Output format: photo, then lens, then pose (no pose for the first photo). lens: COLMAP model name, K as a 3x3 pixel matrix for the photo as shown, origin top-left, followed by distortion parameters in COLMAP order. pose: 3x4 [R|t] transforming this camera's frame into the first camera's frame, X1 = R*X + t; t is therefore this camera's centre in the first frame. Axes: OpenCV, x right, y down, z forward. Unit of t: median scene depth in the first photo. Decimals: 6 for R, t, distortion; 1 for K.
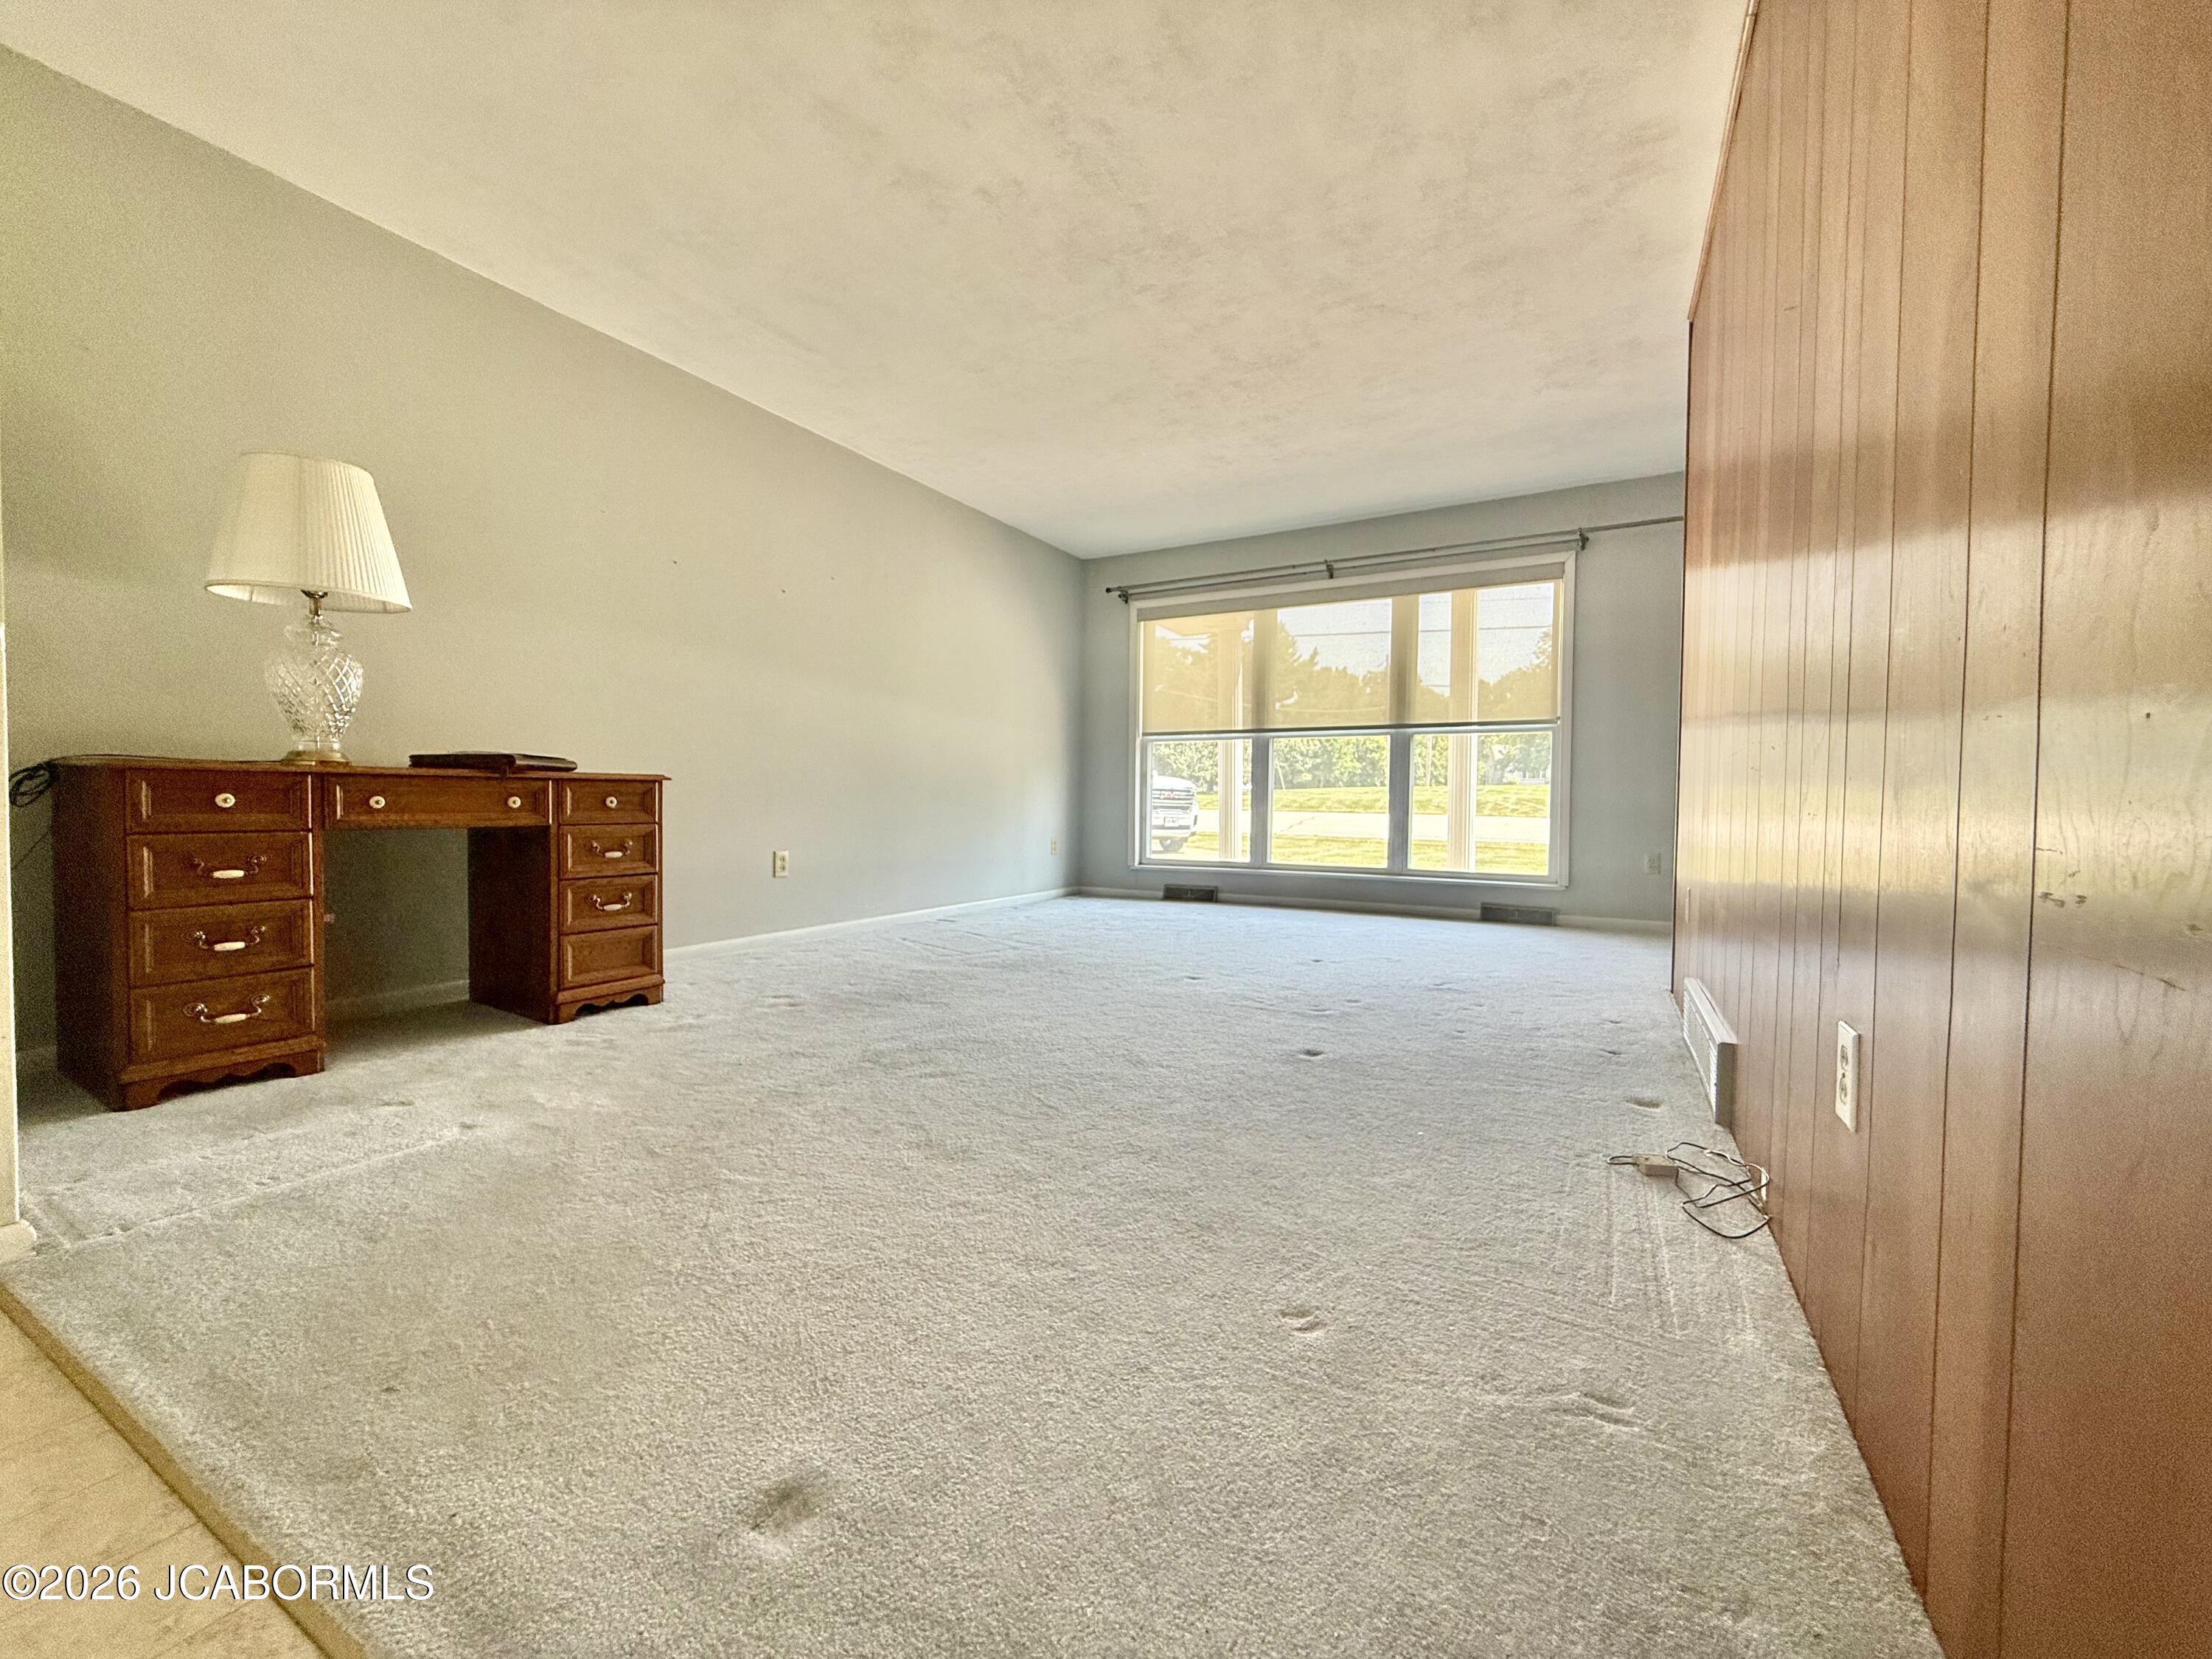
lens RADIAL K [[891.1, 0, 1105.9], [0, 891.1, 830.7], [0, 0, 1]] dist [-0.000939, 0.000551]
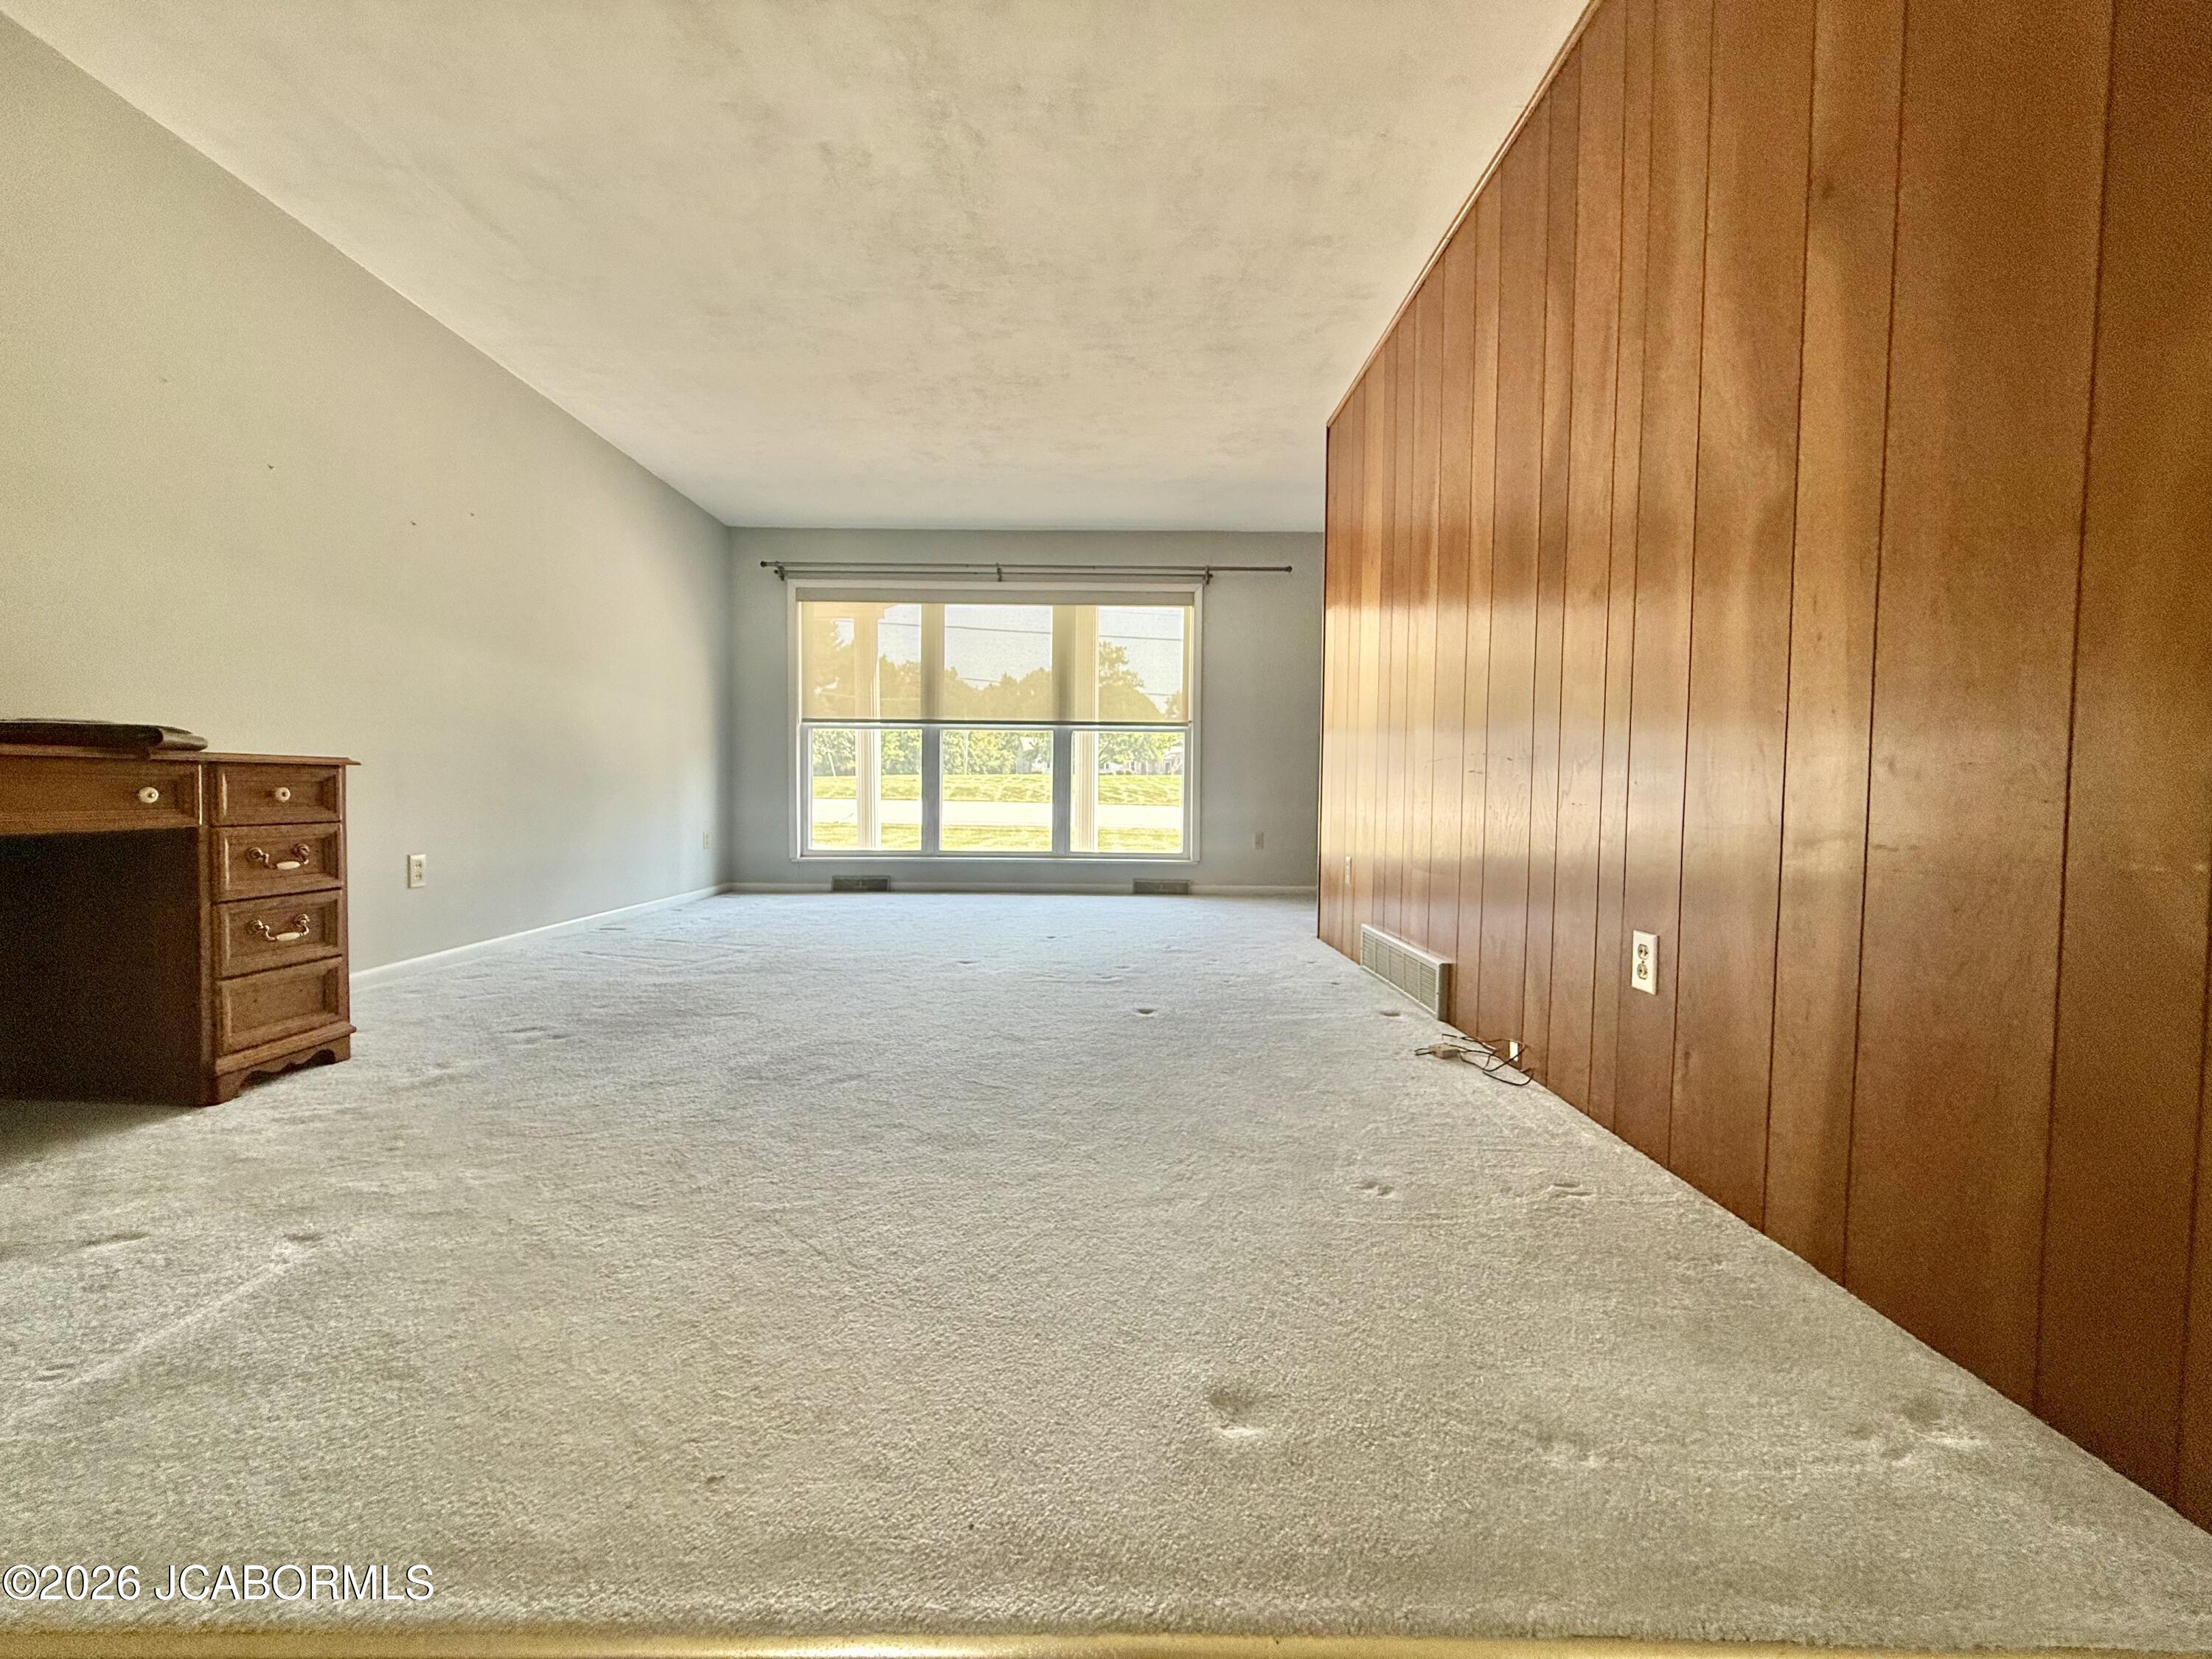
lens RADIAL K [[891.1, 0, 1105.4], [0, 891.1, 828.0], [0, 0, 1]] dist [-0.000939, 0.000551]
pose [[0.868478, -0.020238, 0.495315, -0.316039], [0.014810, 0.999780, 0.014882, -0.004619], [-0.495507, -0.005589, 0.868586, 0.022165]]
